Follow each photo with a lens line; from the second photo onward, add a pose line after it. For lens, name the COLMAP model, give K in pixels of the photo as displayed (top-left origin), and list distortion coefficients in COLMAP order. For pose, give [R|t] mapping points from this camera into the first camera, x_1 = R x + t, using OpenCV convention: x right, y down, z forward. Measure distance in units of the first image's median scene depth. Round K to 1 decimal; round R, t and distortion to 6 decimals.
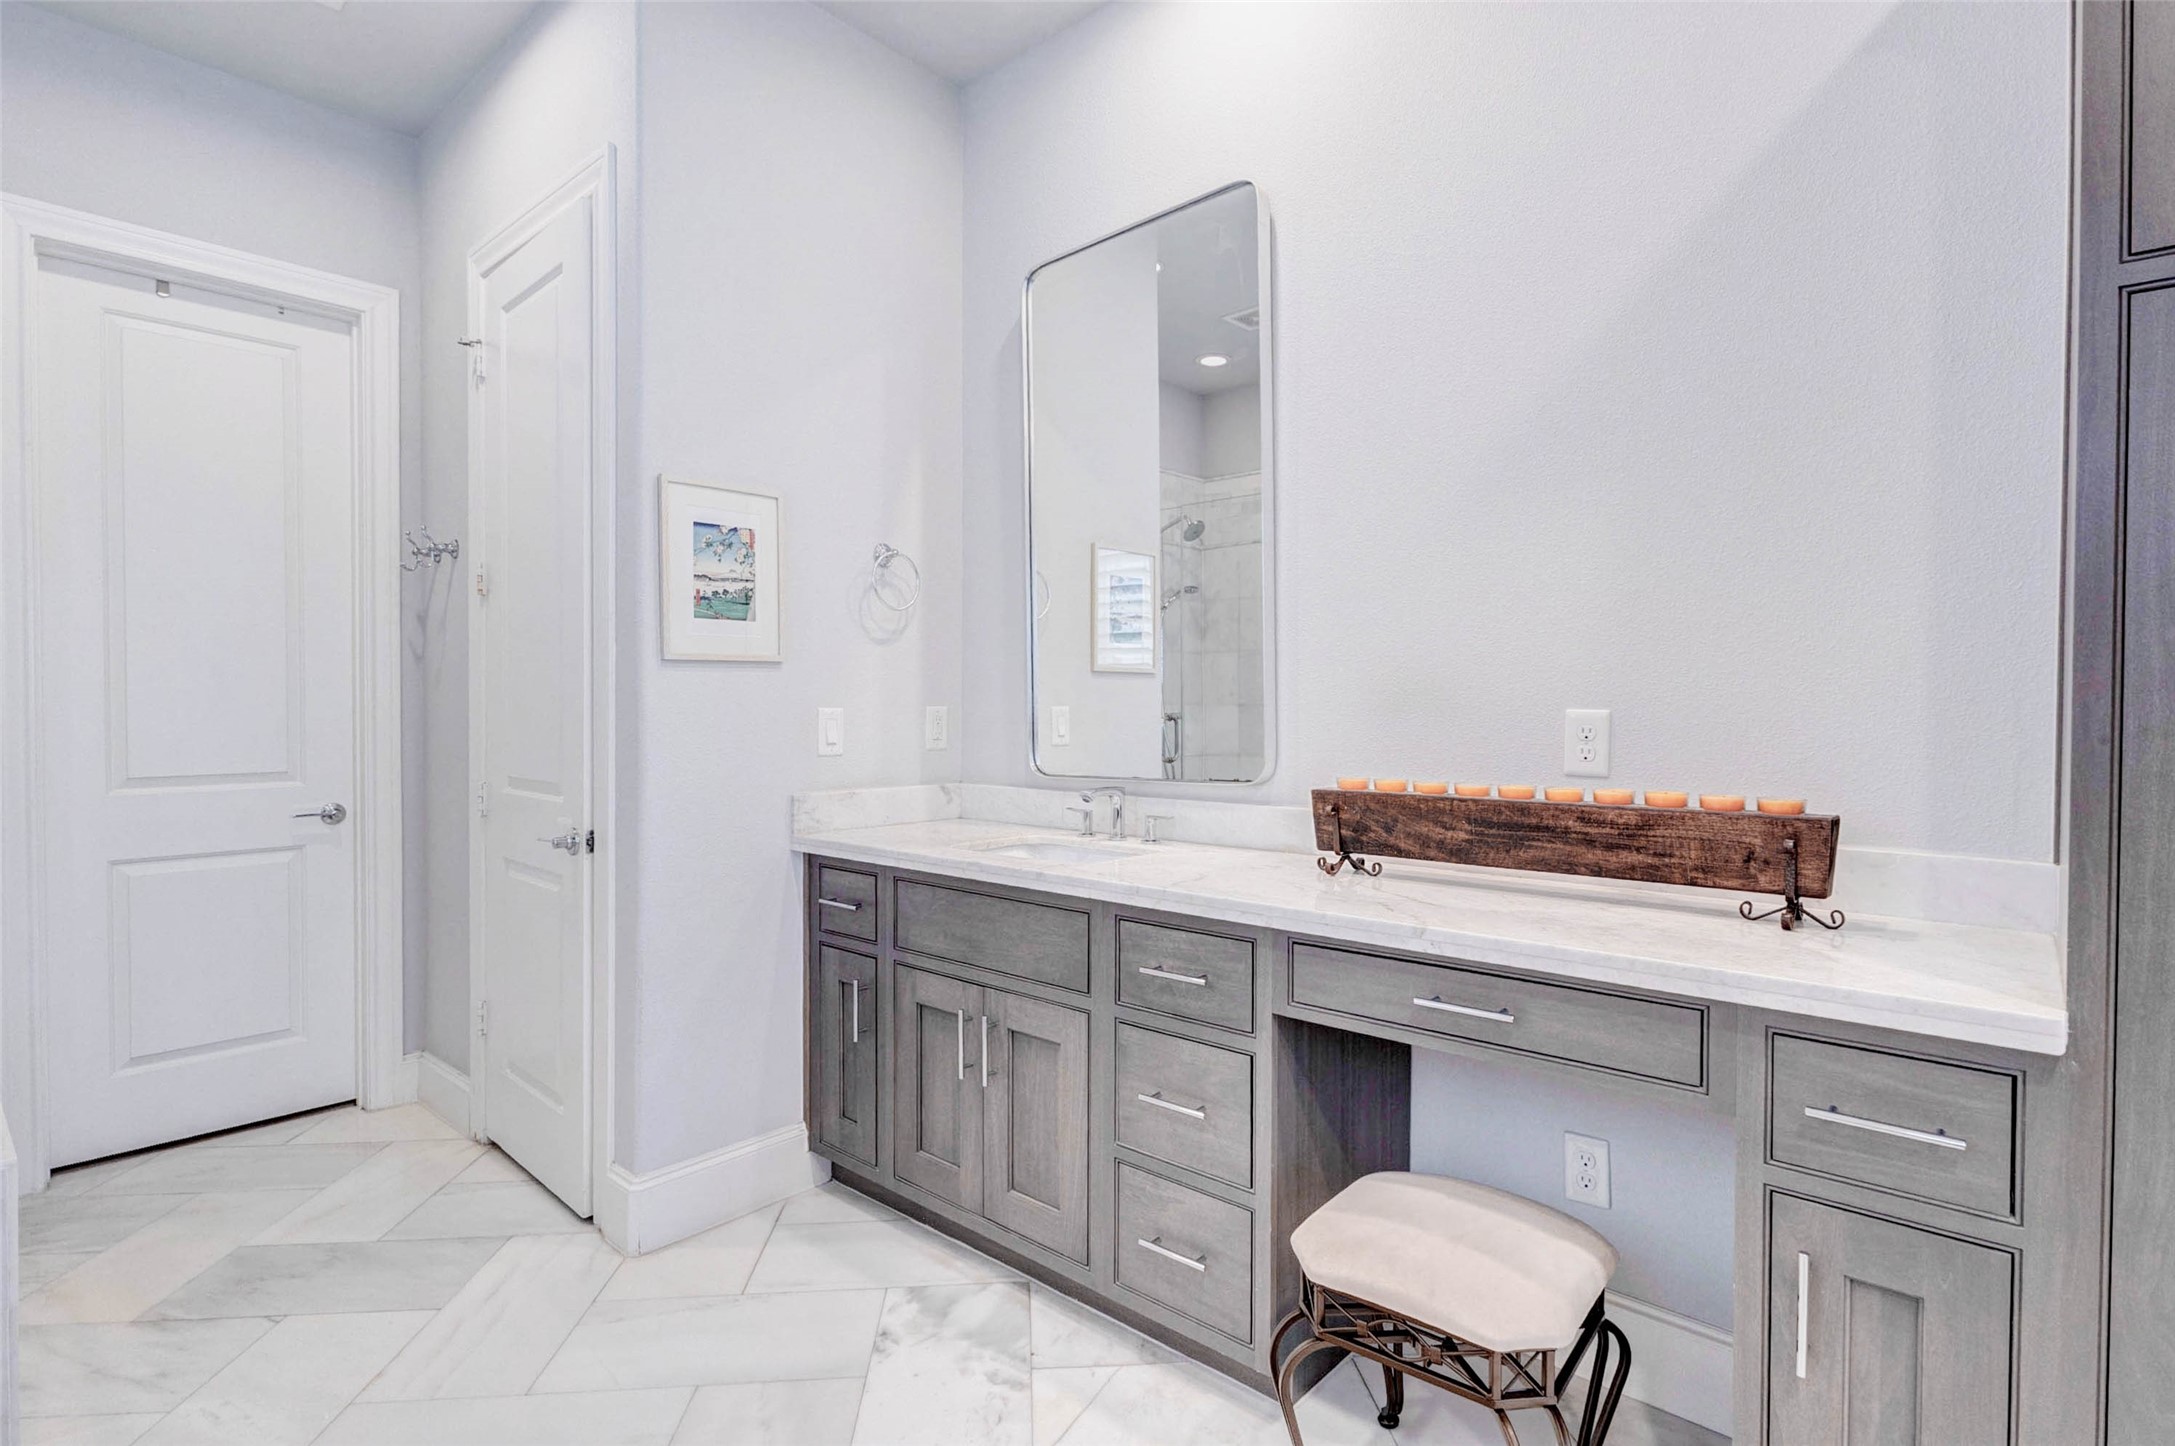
lens RADIAL K [[1074.6, 0, 1088.1], [0, 1074.6, 722.5], [0, 0, 1]] dist [0.001114, -0.000995]
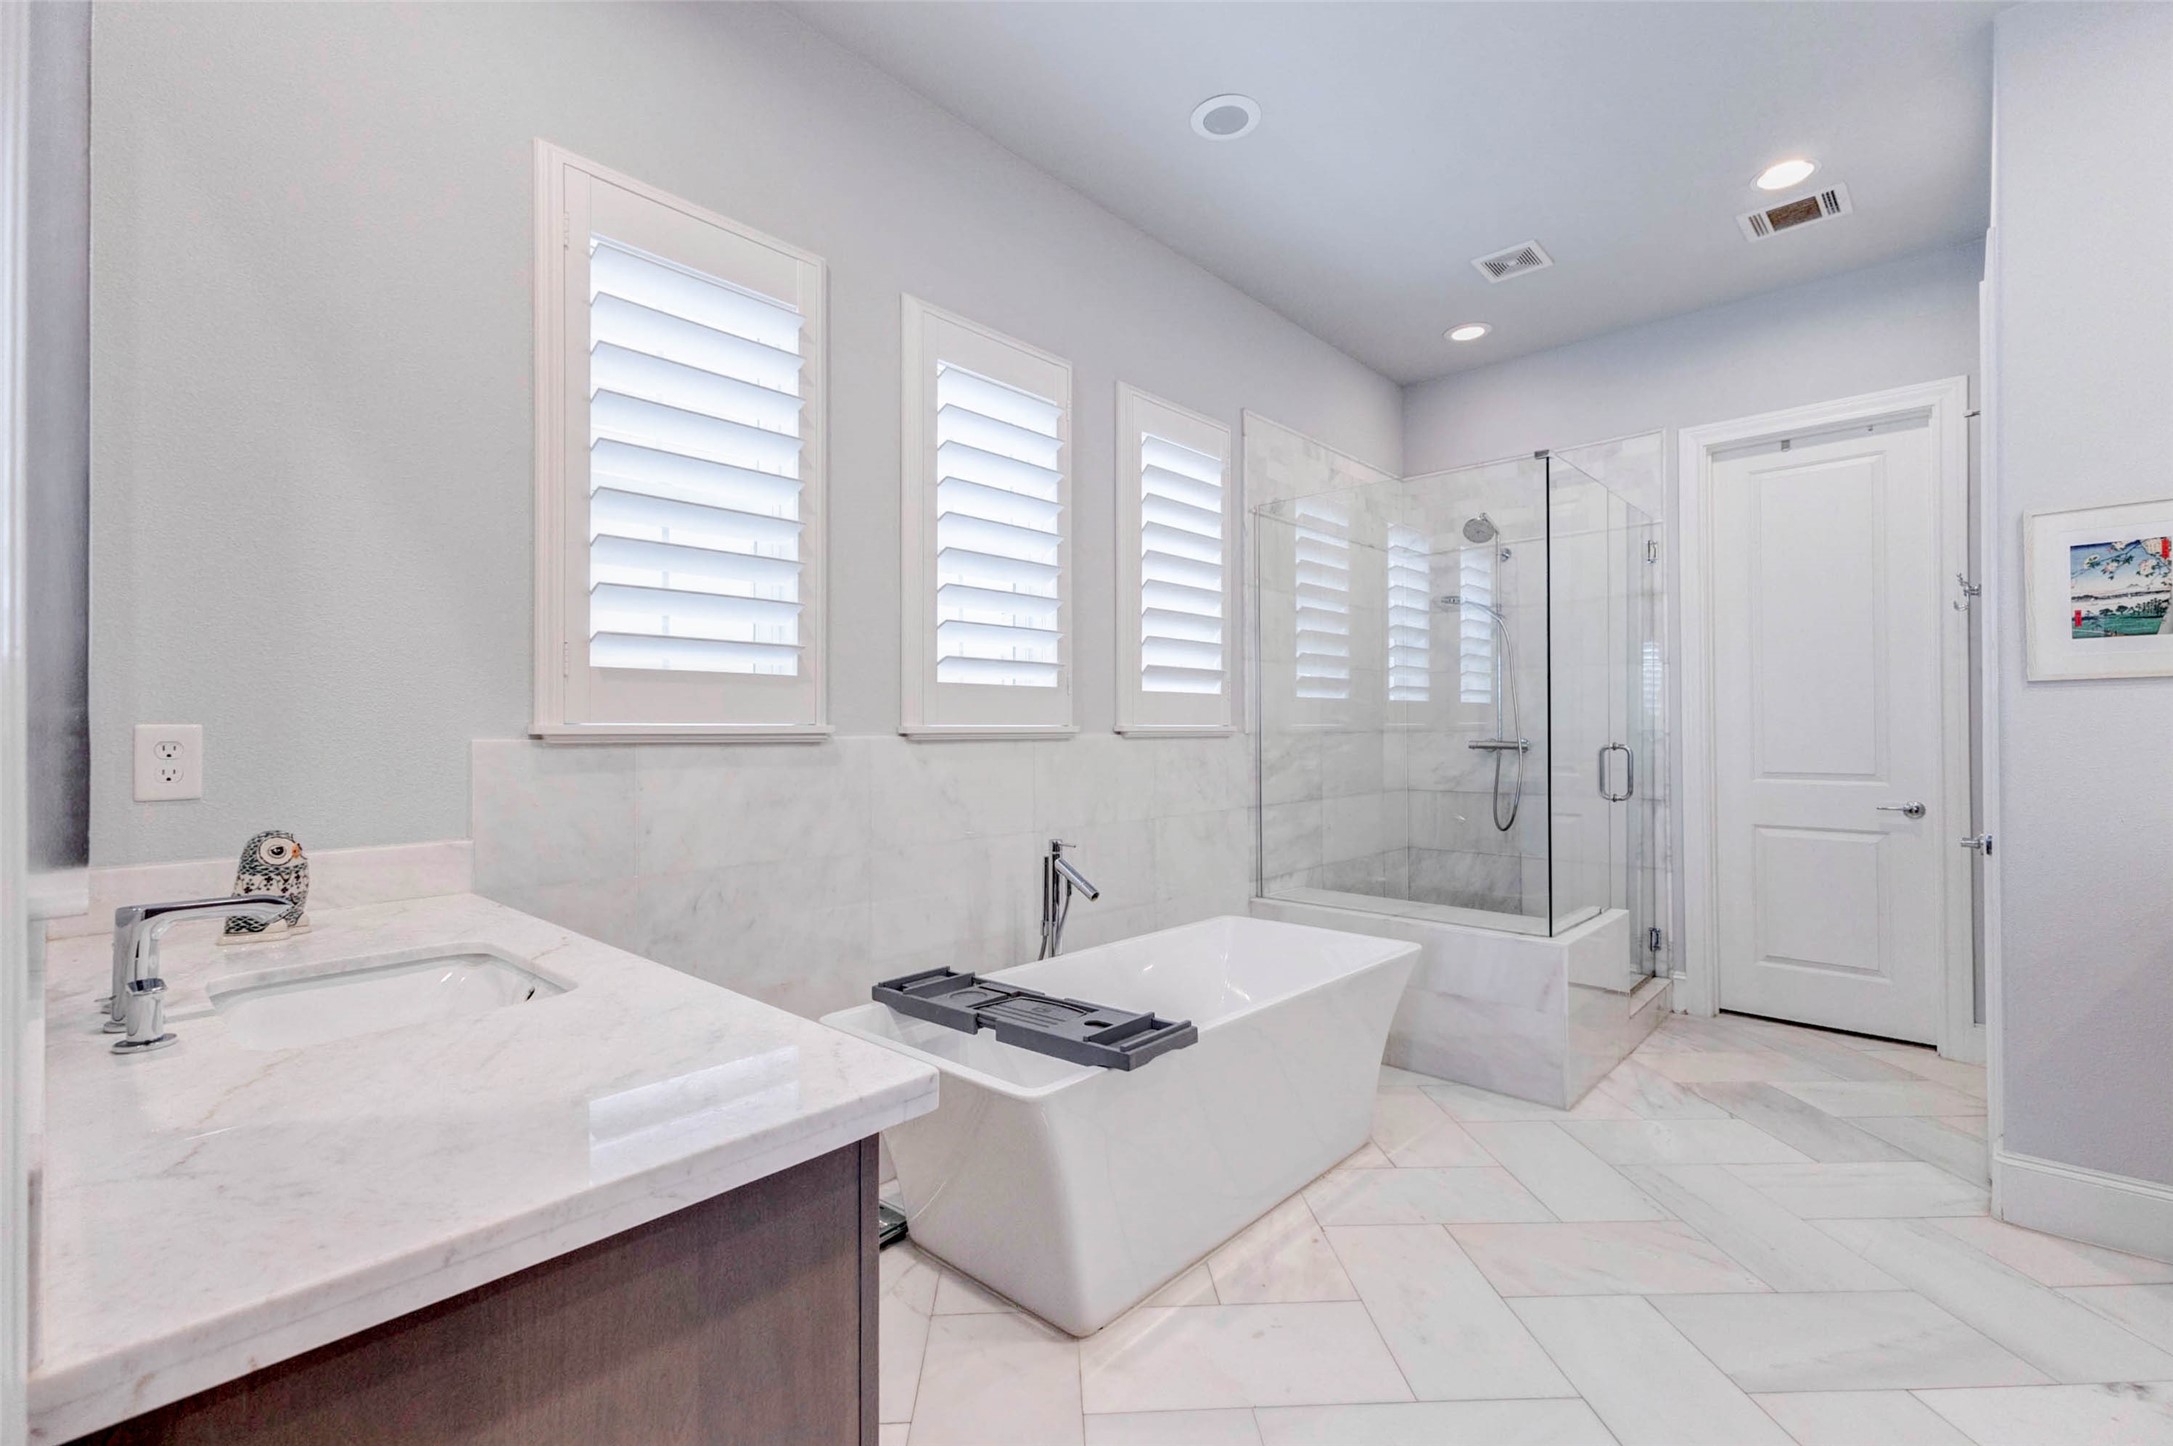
lens RADIAL K [[952.7, 0, 1100.2], [0, 952.7, 722.5], [0, 0, 1]] dist [0.011385, -0.002418]
pose [[-0.009748, -0.005449, -0.999938, 0.551884], [-0.011463, 0.999920, -0.005337, -0.000986], [0.999887, 0.011410, -0.009809, 0.071836]]
